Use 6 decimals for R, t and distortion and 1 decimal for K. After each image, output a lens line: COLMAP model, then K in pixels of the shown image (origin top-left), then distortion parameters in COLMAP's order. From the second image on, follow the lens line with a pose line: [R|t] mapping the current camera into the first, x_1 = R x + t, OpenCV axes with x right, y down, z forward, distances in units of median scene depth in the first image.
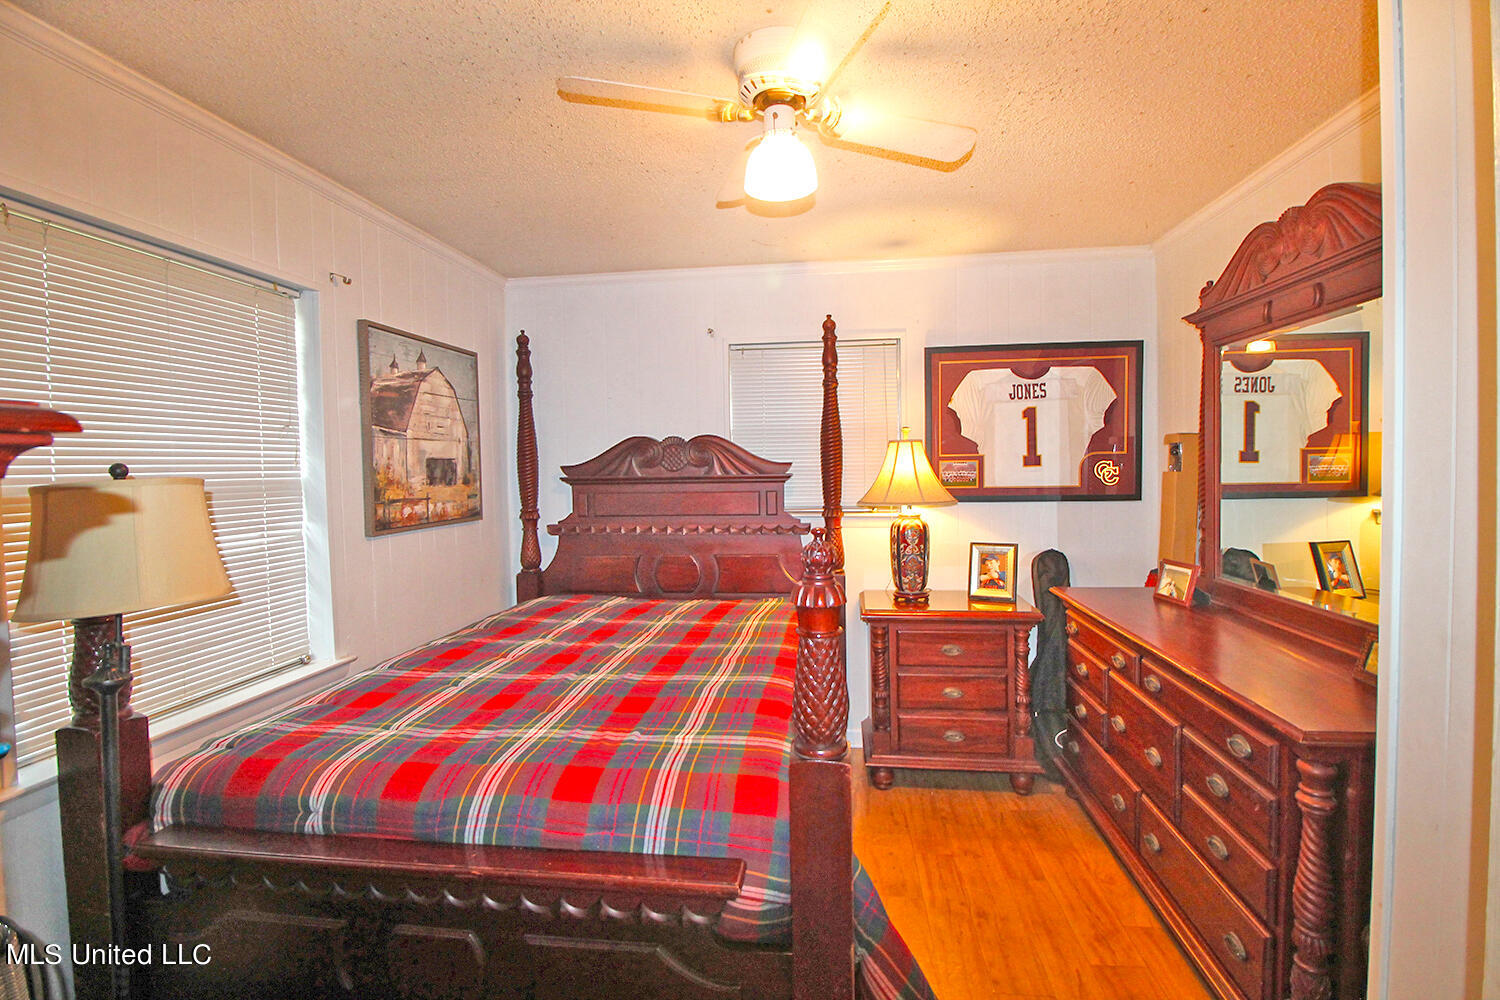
lens RADIAL K [[708.2, 0, 750.0], [0, 708.2, 500.0], [0, 0, 1]] dist [-0.001913, -0.013843]
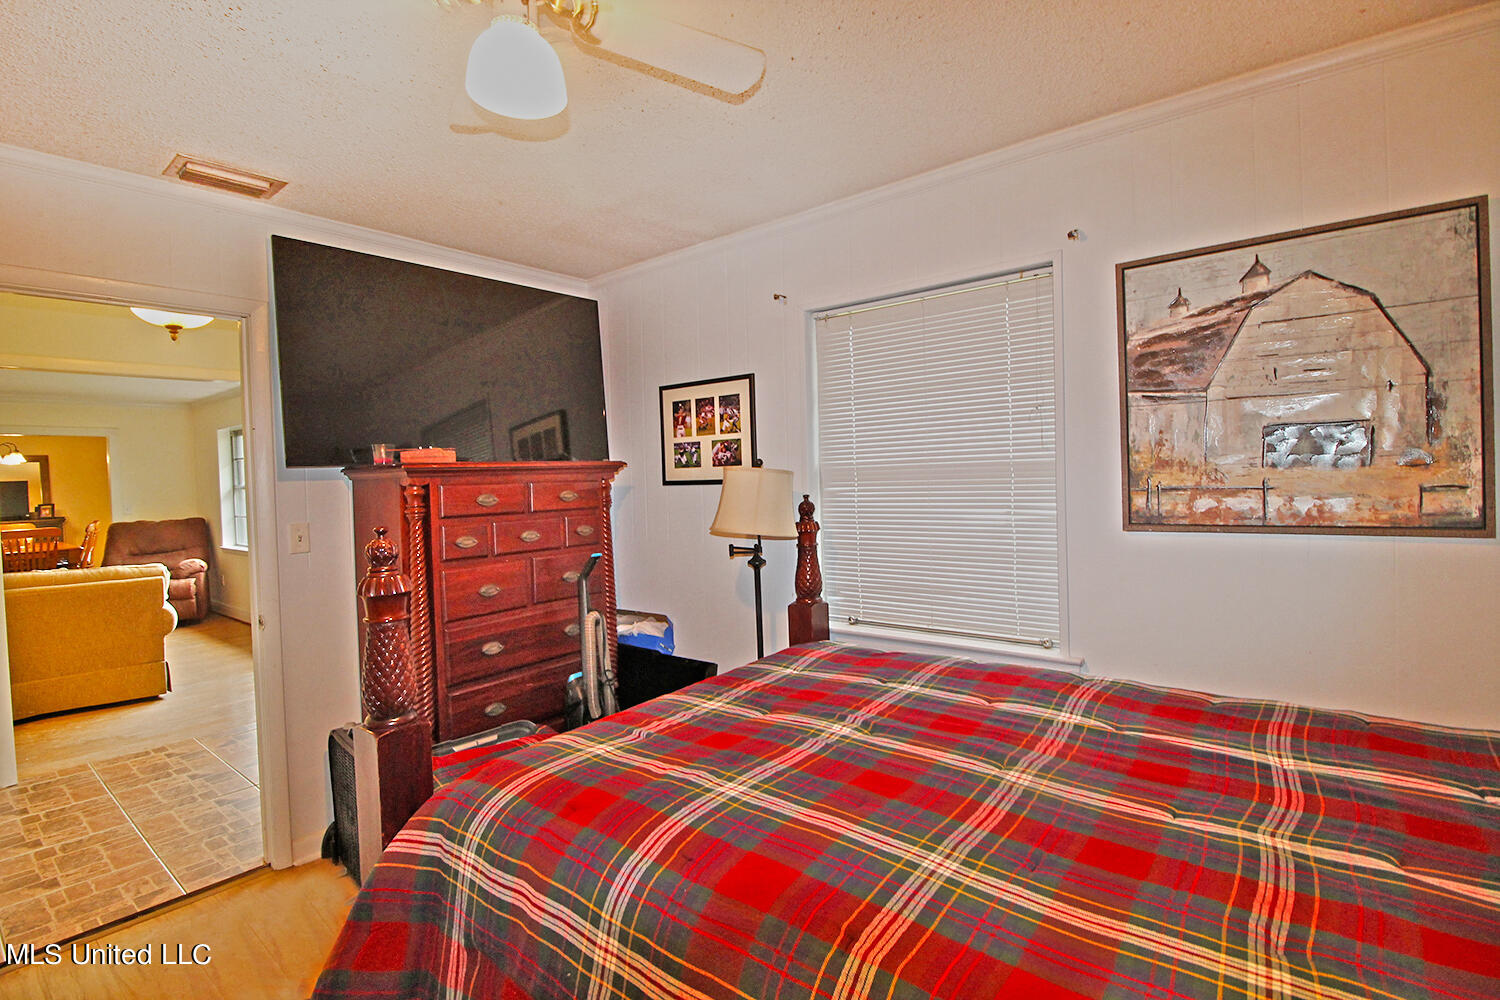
lens RADIAL K [[708.2, 0, 750.0], [0, 708.2, 500.0], [0, 0, 1]] dist [-0.001913, -0.013843]
pose [[-0.527637, 0.066122, -0.846893, 0.356001], [-0.000471, 0.996943, 0.078130, -0.044212], [0.849470, 0.041624, -0.525993, 1.006243]]
